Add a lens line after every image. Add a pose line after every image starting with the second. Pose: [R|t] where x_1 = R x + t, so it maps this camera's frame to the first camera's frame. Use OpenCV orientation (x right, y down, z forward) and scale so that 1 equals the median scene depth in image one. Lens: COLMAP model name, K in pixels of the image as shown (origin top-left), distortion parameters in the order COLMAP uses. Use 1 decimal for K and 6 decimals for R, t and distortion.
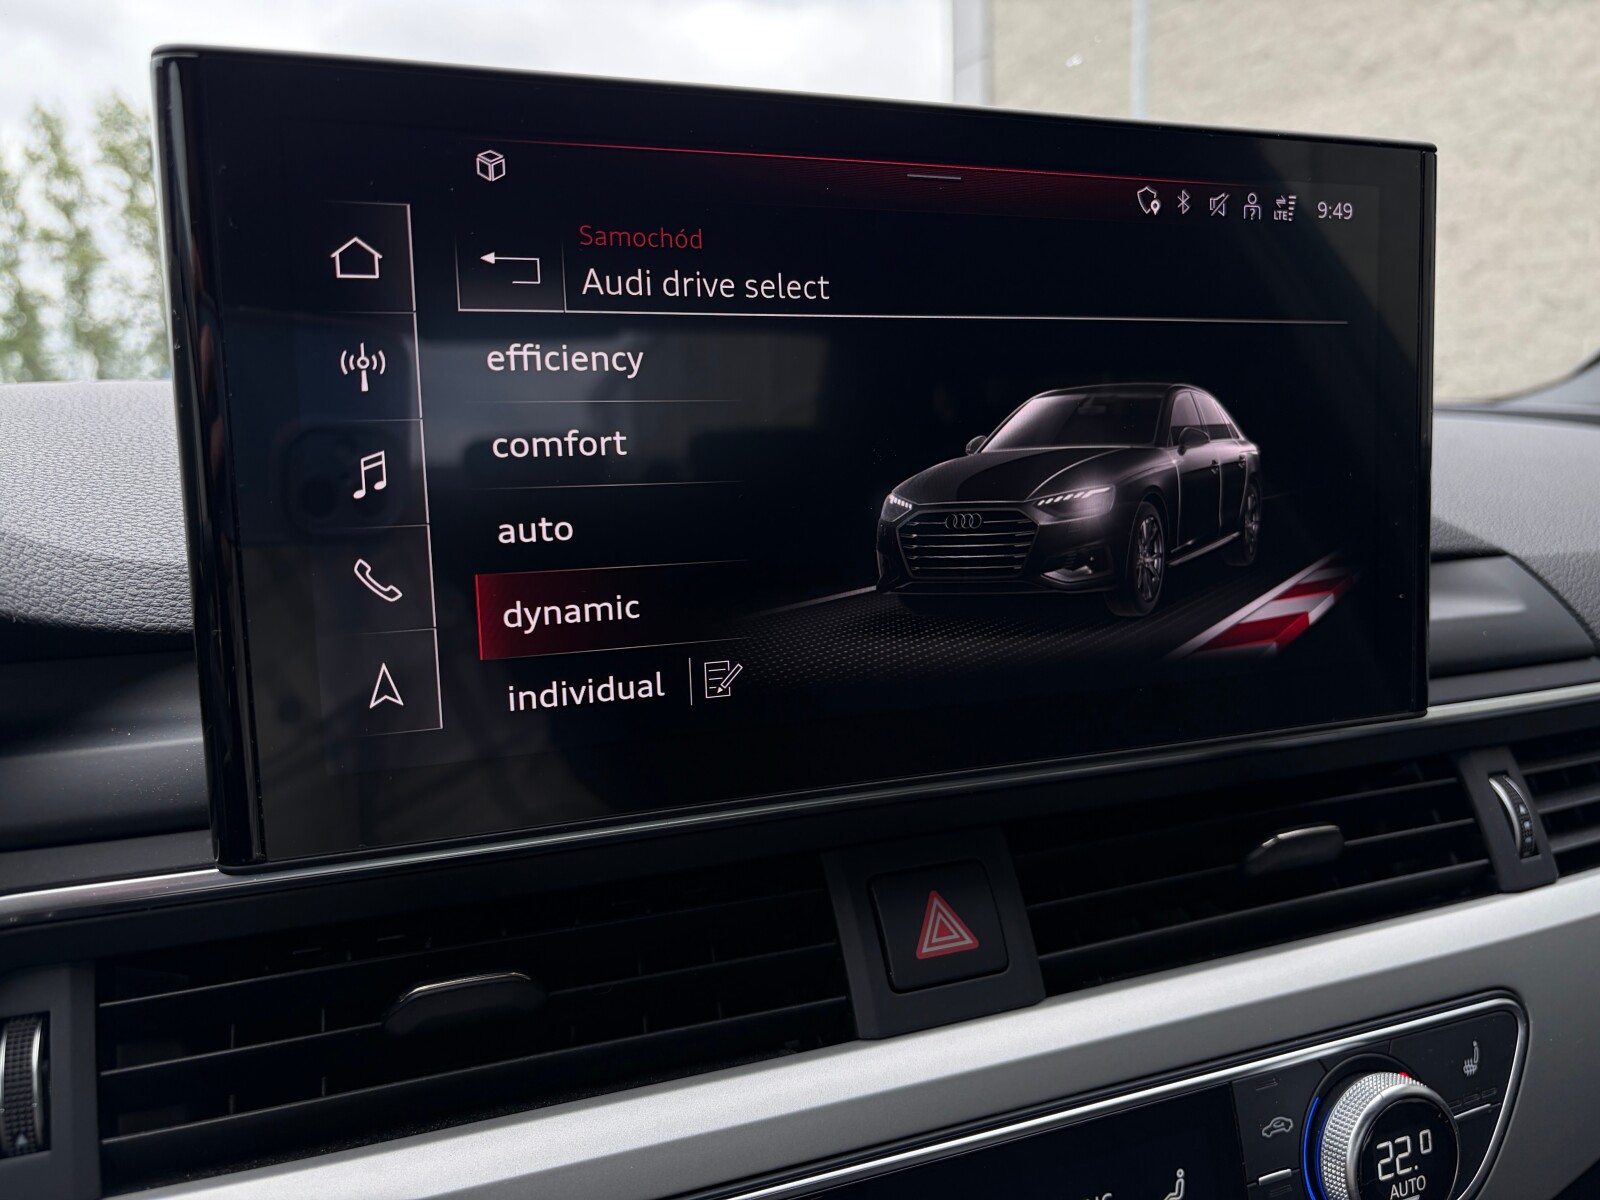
lens RADIAL K [[1257.1, 0, 794.2], [0, 1257.1, 600.0], [0, 0, 1]] dist [-0.003652, -0.010436]
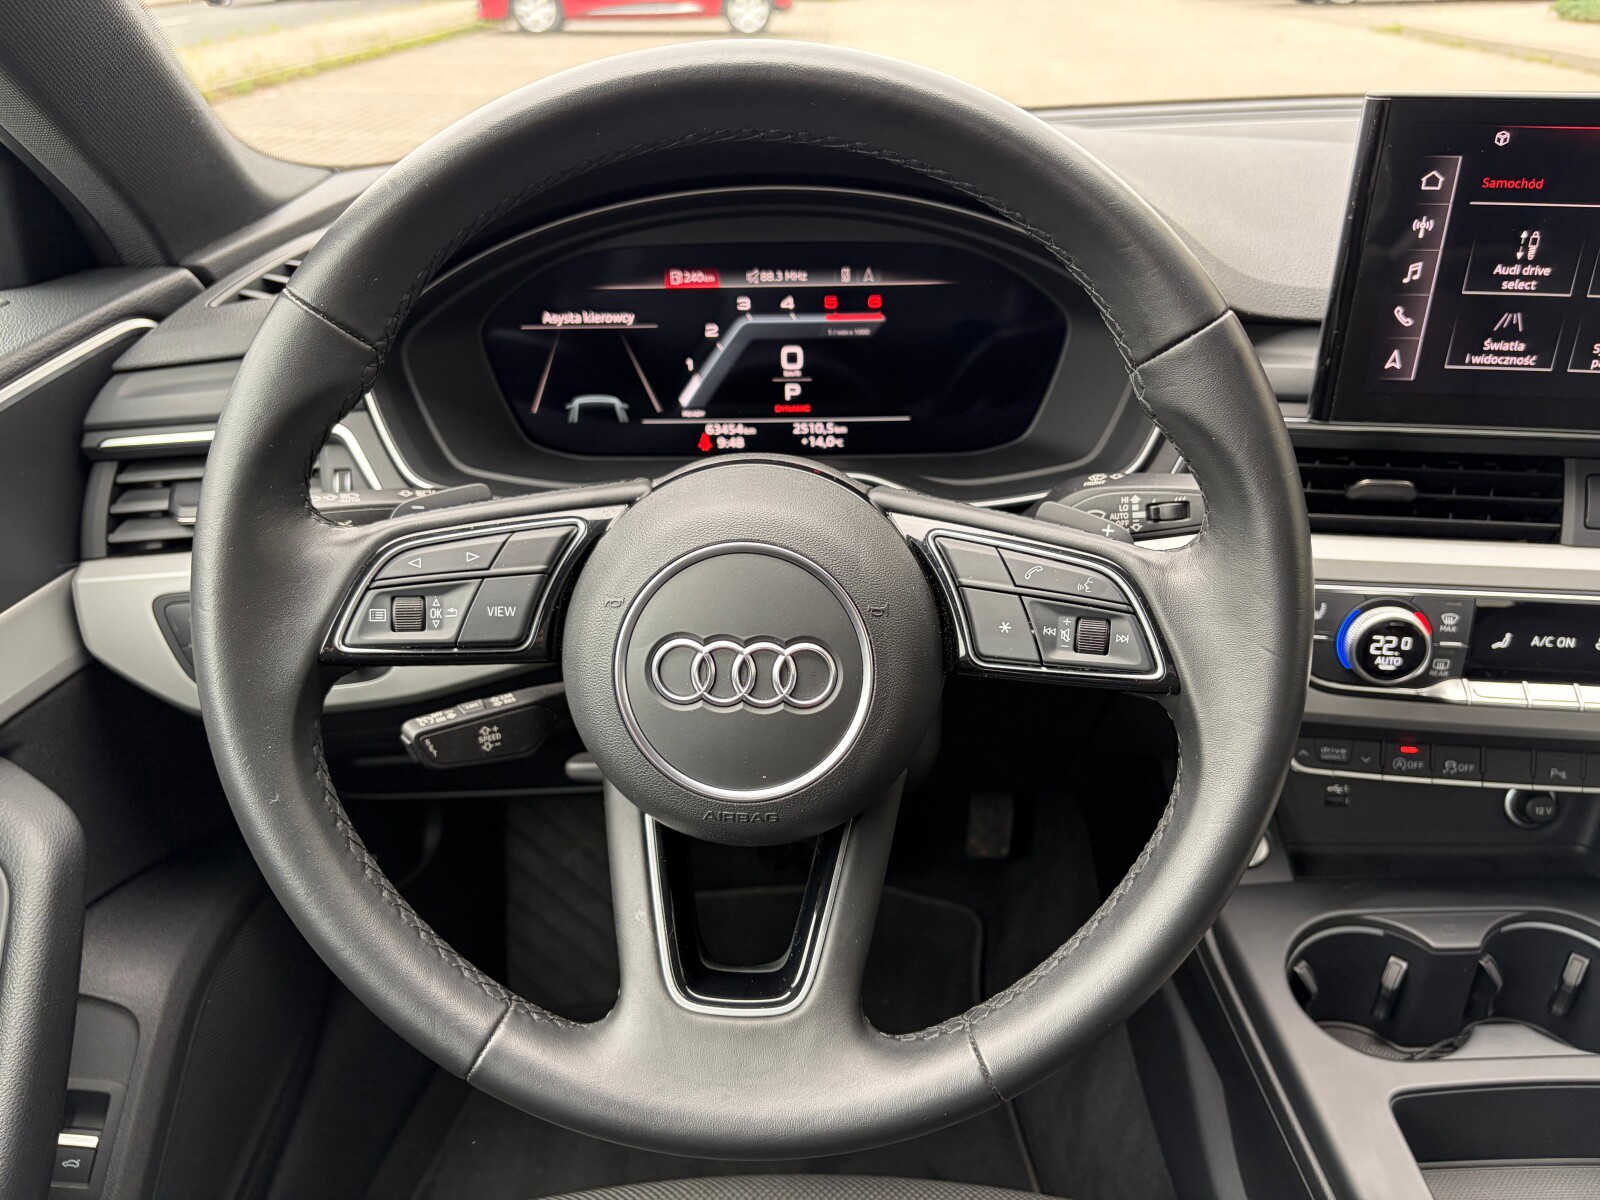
lens RADIAL K [[1239.2, 0, 806.1], [0, 1239.2, 604.4], [0, 0, 1]] dist [0.074851, -0.108905]
pose [[0.878069, 0.241168, -0.413319, -0.162118], [-0.074233, 0.921911, 0.380224, -0.264224], [0.472742, -0.303181, 0.827404, -1.349250]]
